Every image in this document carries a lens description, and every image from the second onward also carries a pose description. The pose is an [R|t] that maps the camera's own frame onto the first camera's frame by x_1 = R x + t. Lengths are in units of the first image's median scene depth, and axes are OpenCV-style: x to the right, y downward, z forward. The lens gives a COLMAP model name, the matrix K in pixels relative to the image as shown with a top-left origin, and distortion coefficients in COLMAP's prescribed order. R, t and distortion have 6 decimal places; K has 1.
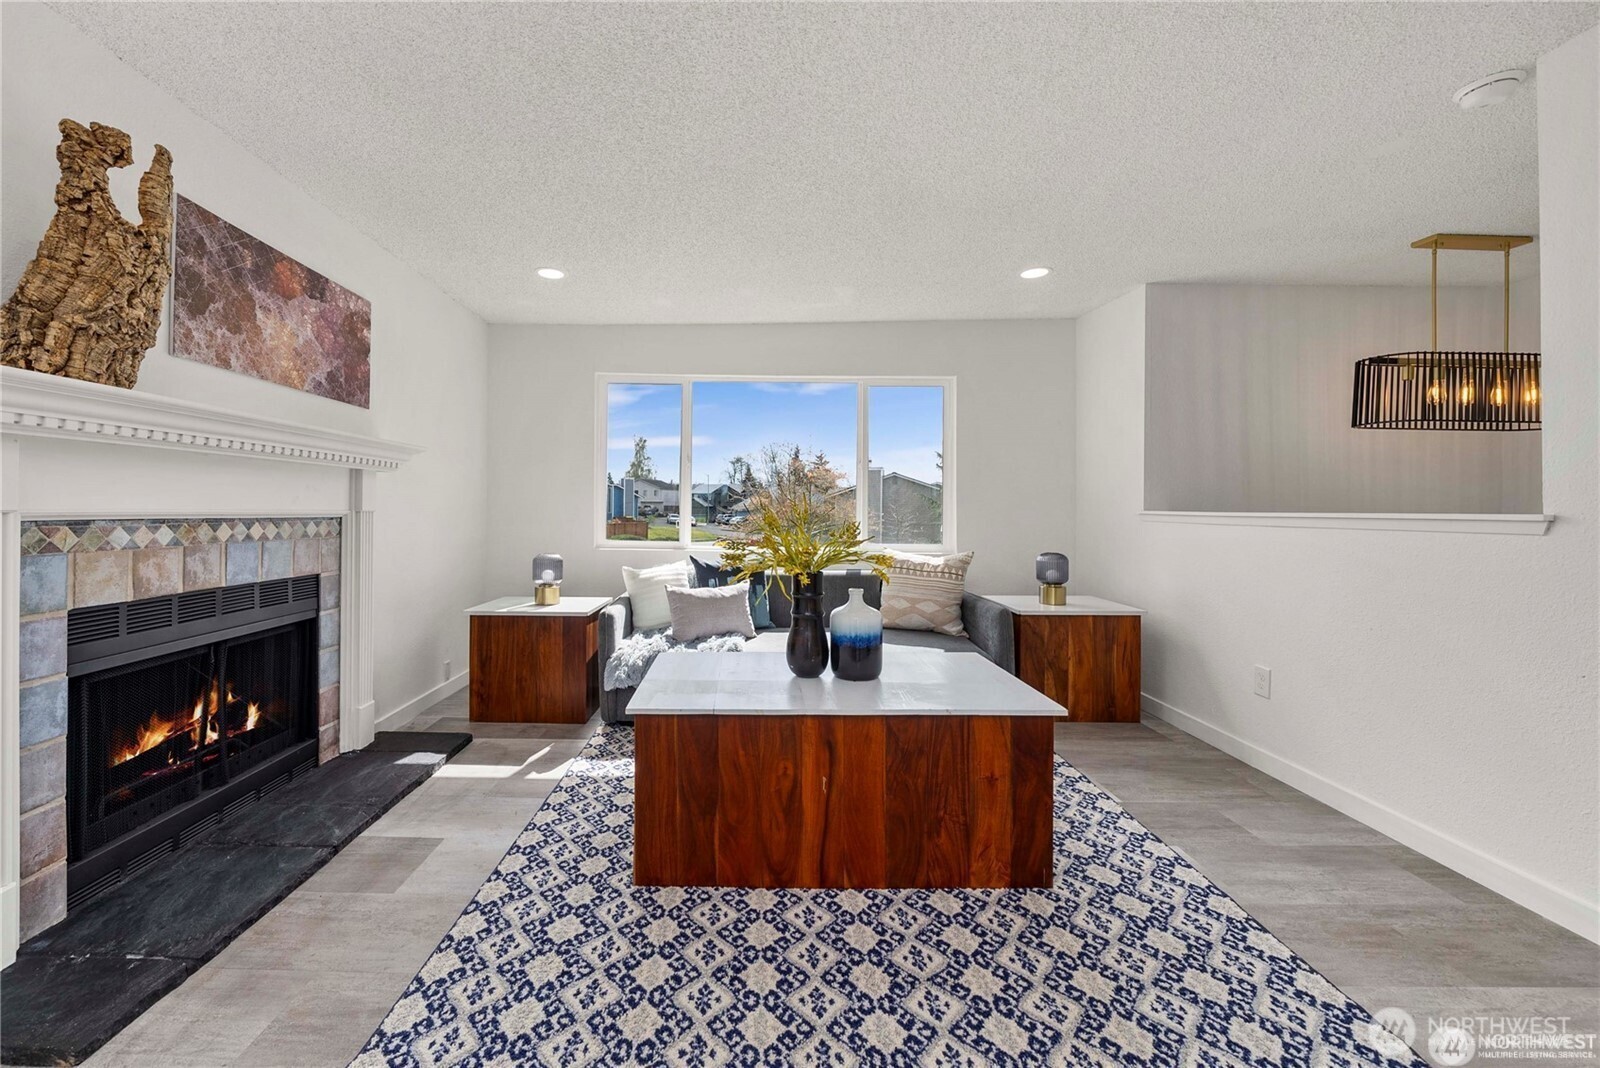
lens RADIAL K [[641.4, 0, 796.0], [0, 641.4, 507.6], [0, 0, 1]] dist [-0.003083, -0.000220]
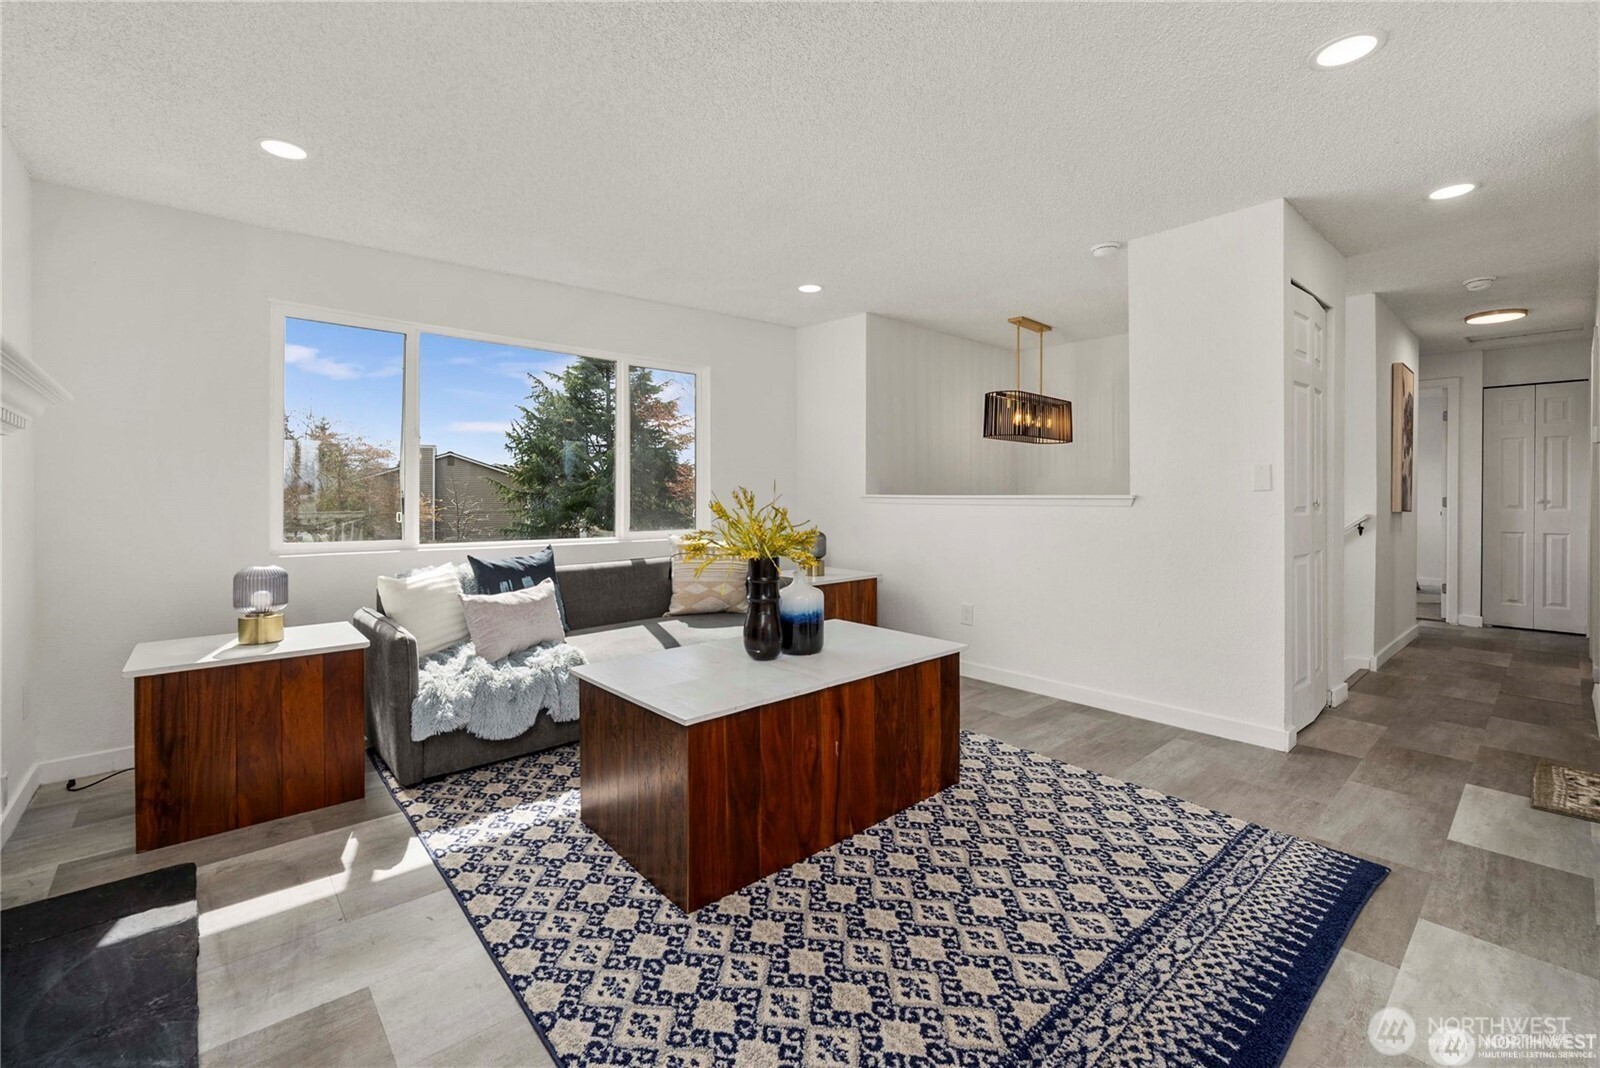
lens RADIAL K [[674.4, 0, 794.3], [0, 674.4, 499.4], [0, 0, 1]] dist [0.000180, 0.000051]
pose [[0.747891, -0.012545, 0.663703, -0.764230], [0.005245, 0.999902, 0.012989, -0.006123], [-0.663801, -0.006233, 0.747883, 0.192315]]
